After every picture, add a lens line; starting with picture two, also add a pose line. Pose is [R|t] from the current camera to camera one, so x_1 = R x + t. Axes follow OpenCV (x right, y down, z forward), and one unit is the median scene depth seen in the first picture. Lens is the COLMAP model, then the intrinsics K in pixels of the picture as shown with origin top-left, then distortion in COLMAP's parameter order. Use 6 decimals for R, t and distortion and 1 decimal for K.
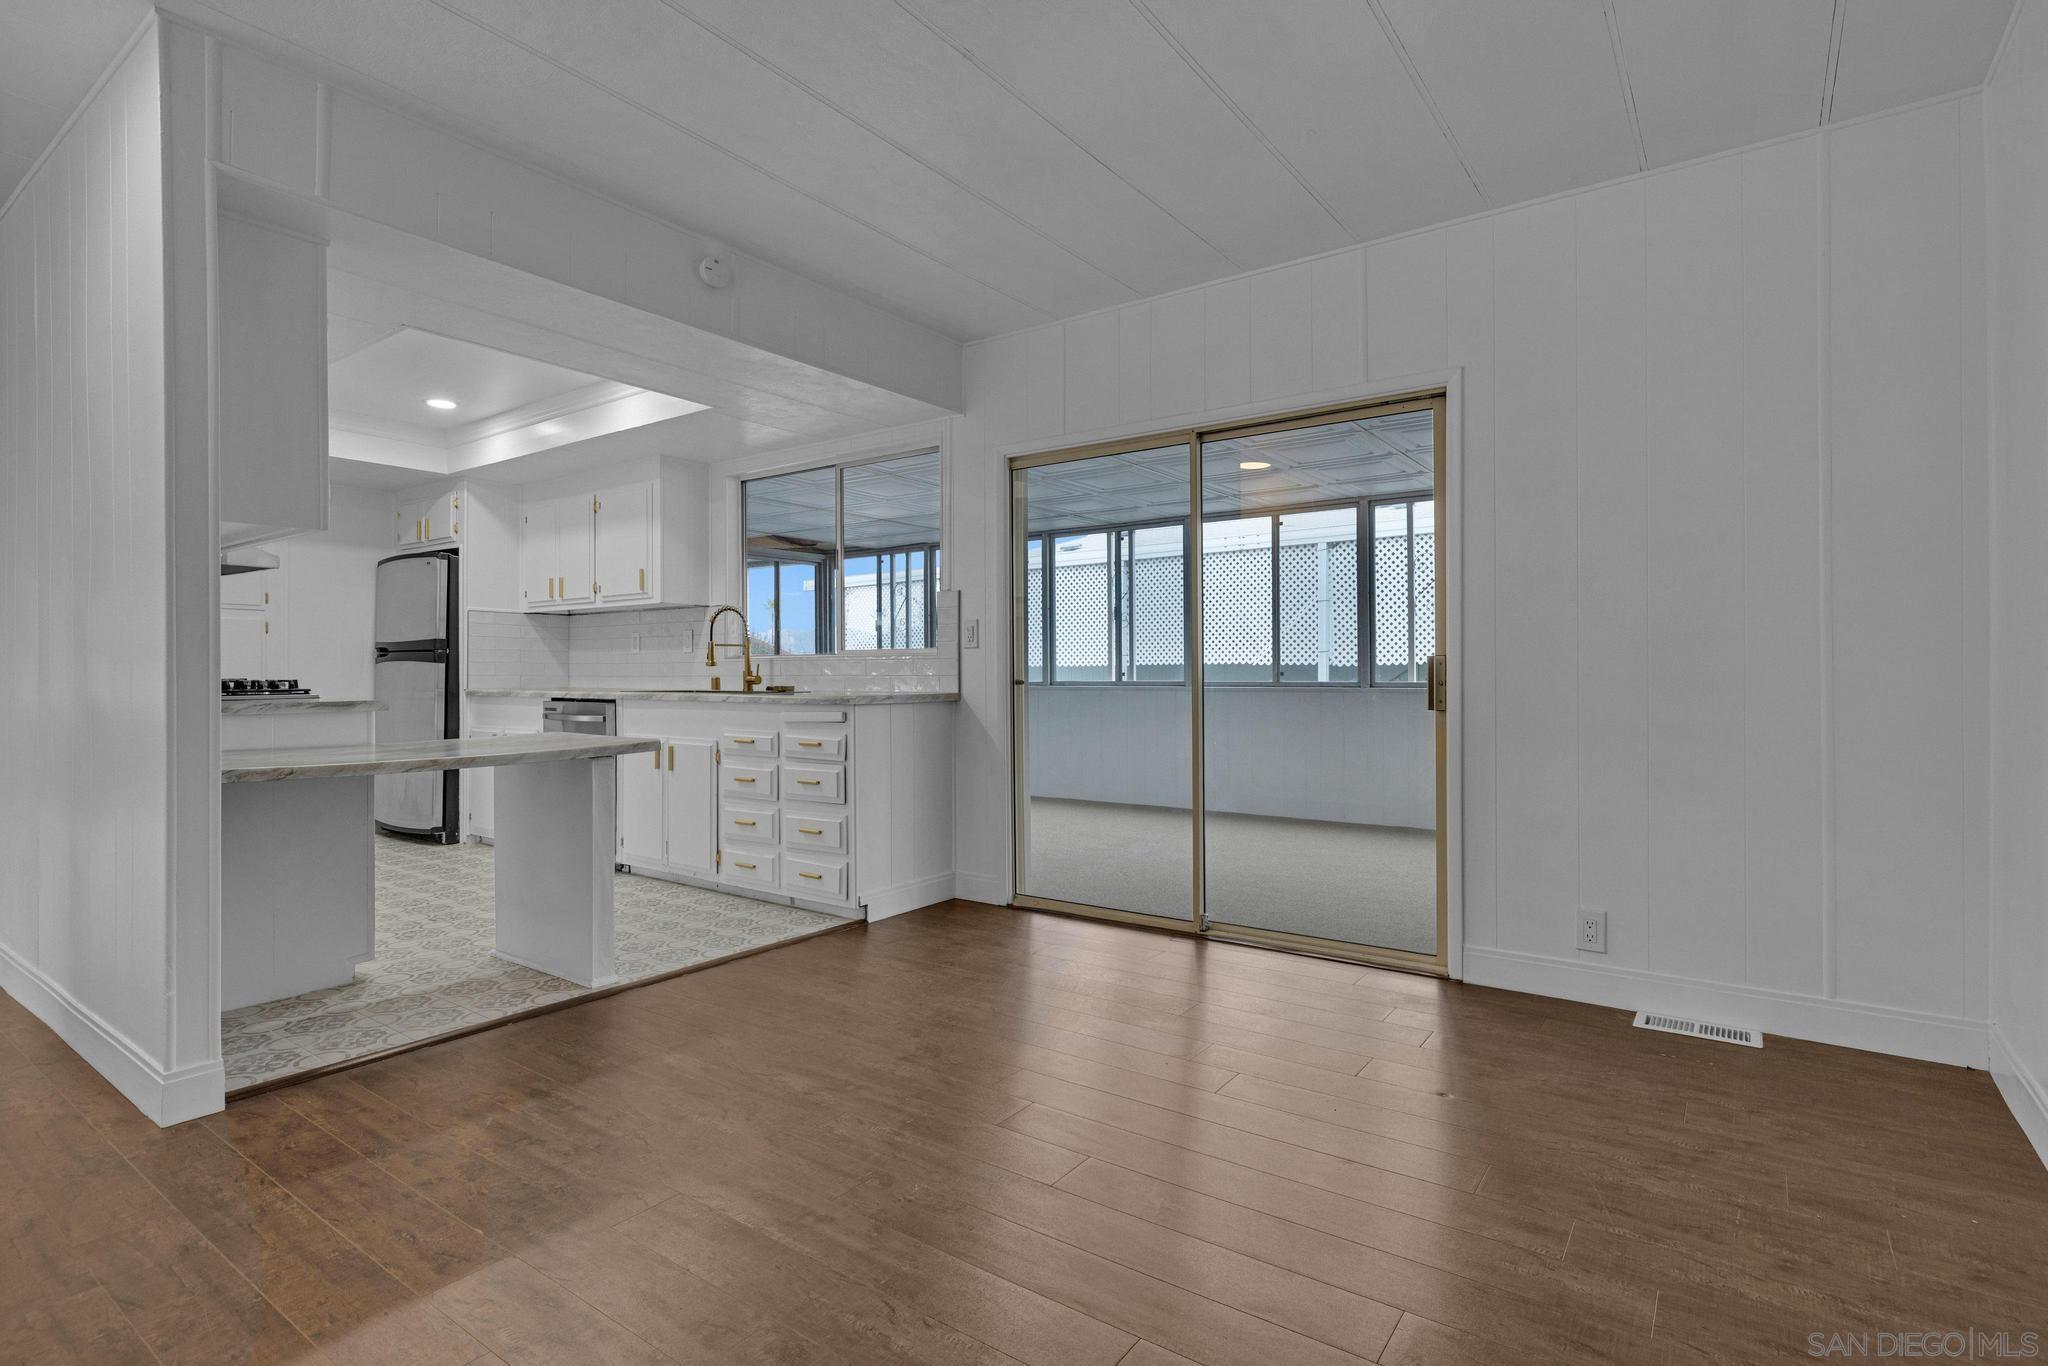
lens RADIAL K [[1001.7, 0, 1013.6], [0, 1001.7, 661.7], [0, 0, 1]] dist [0.005431, 0.001011]
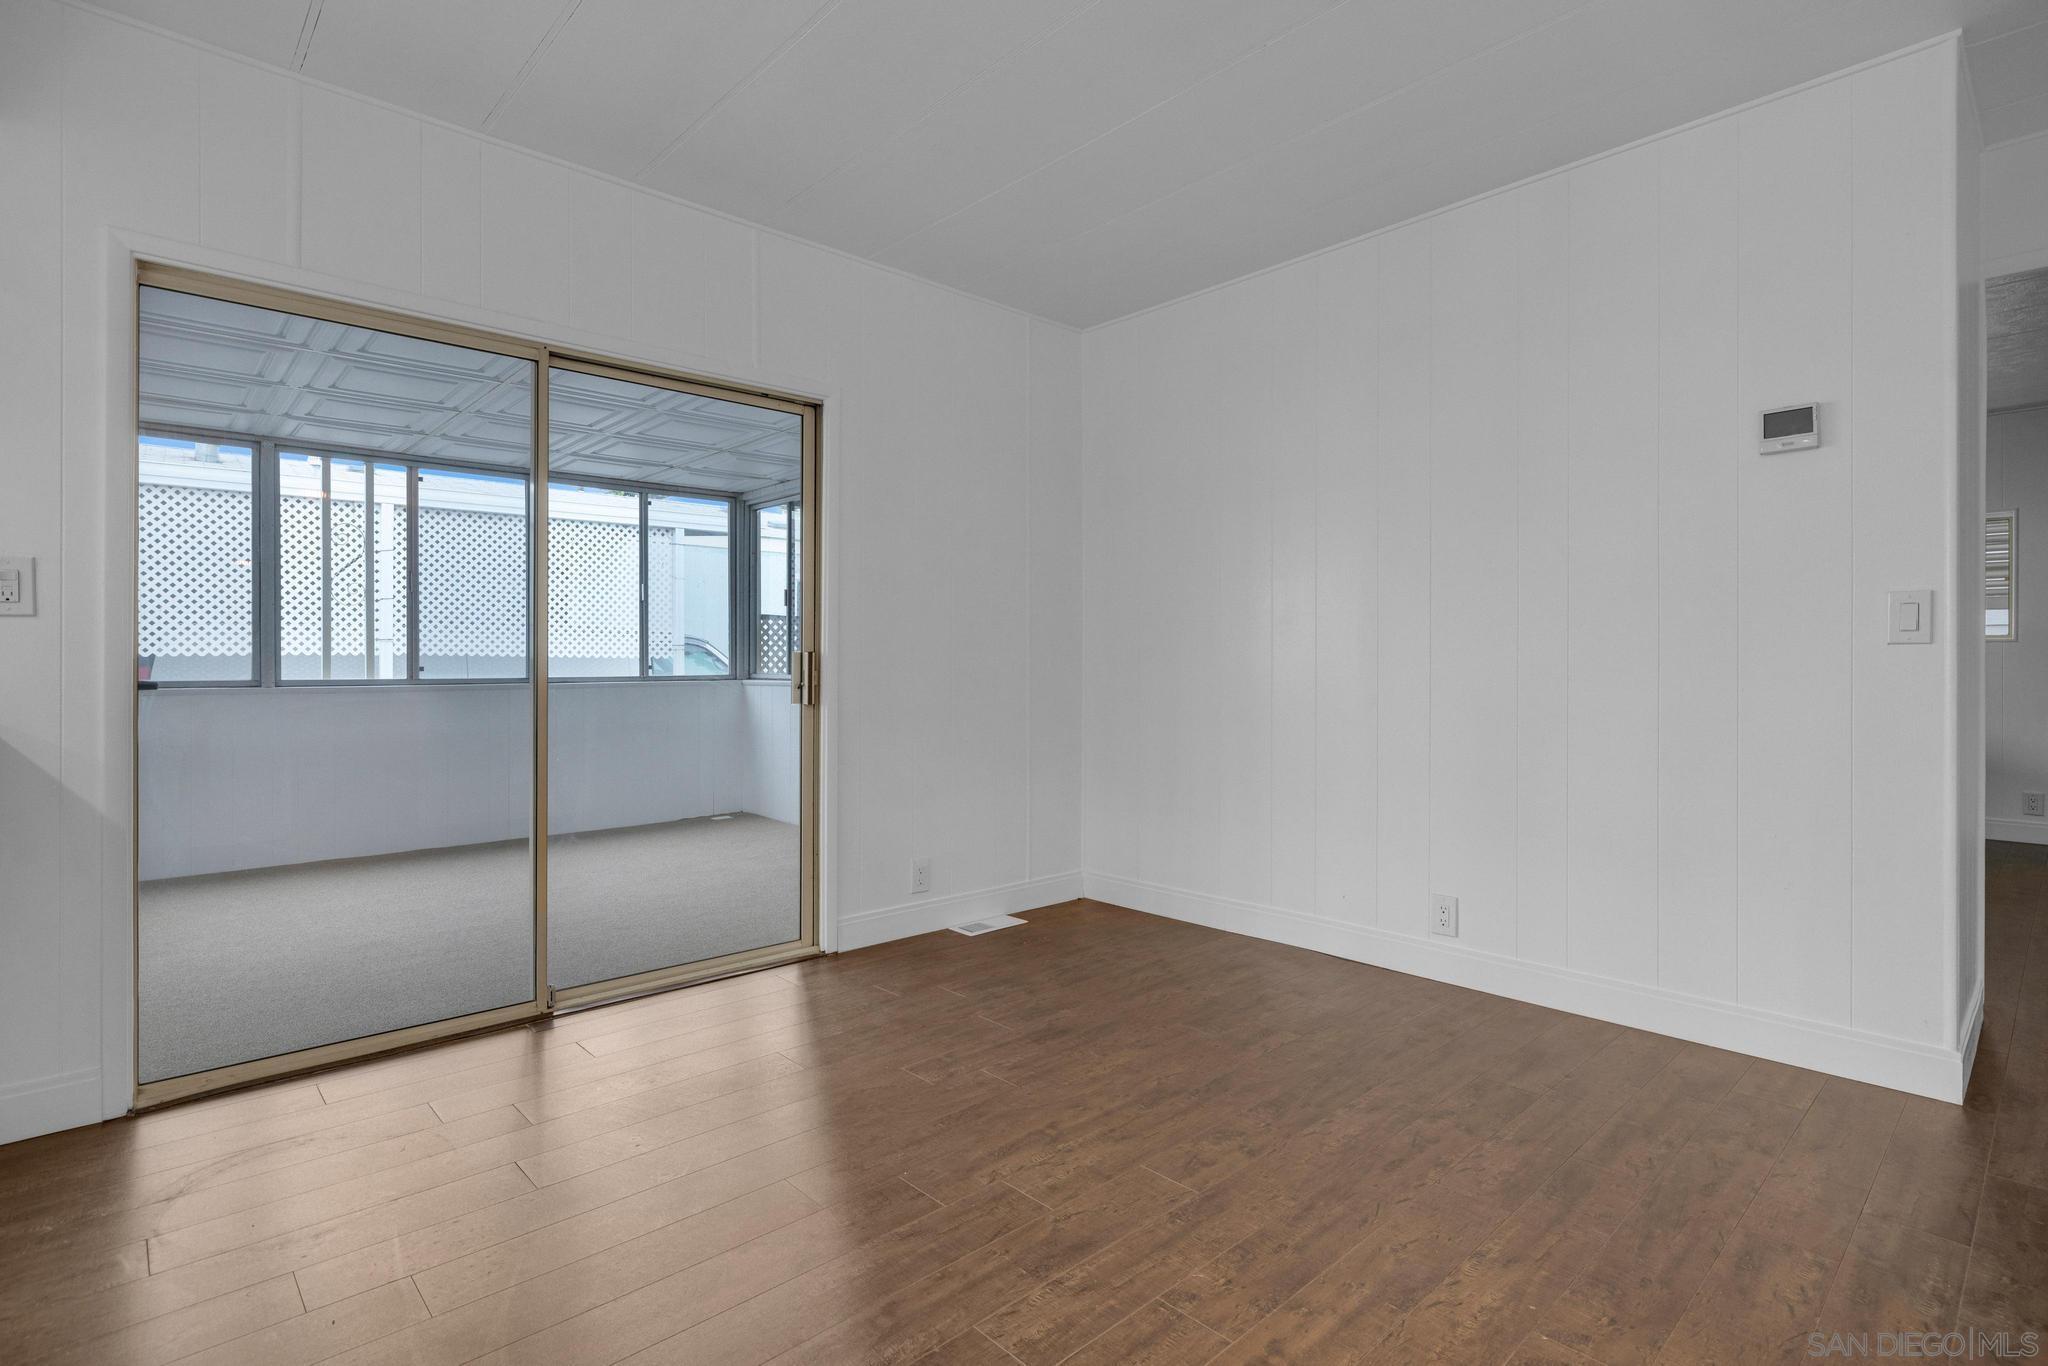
lens RADIAL K [[1001.7, 0, 1006.7], [0, 1001.7, 694.2], [0, 0, 1]] dist [0.005431, 0.001011]
pose [[0.195063, -0.028371, 0.980380, -0.497195], [-0.009011, 0.999488, 0.030717, -0.000349], [-0.980749, -0.014826, 0.194707, 0.517835]]
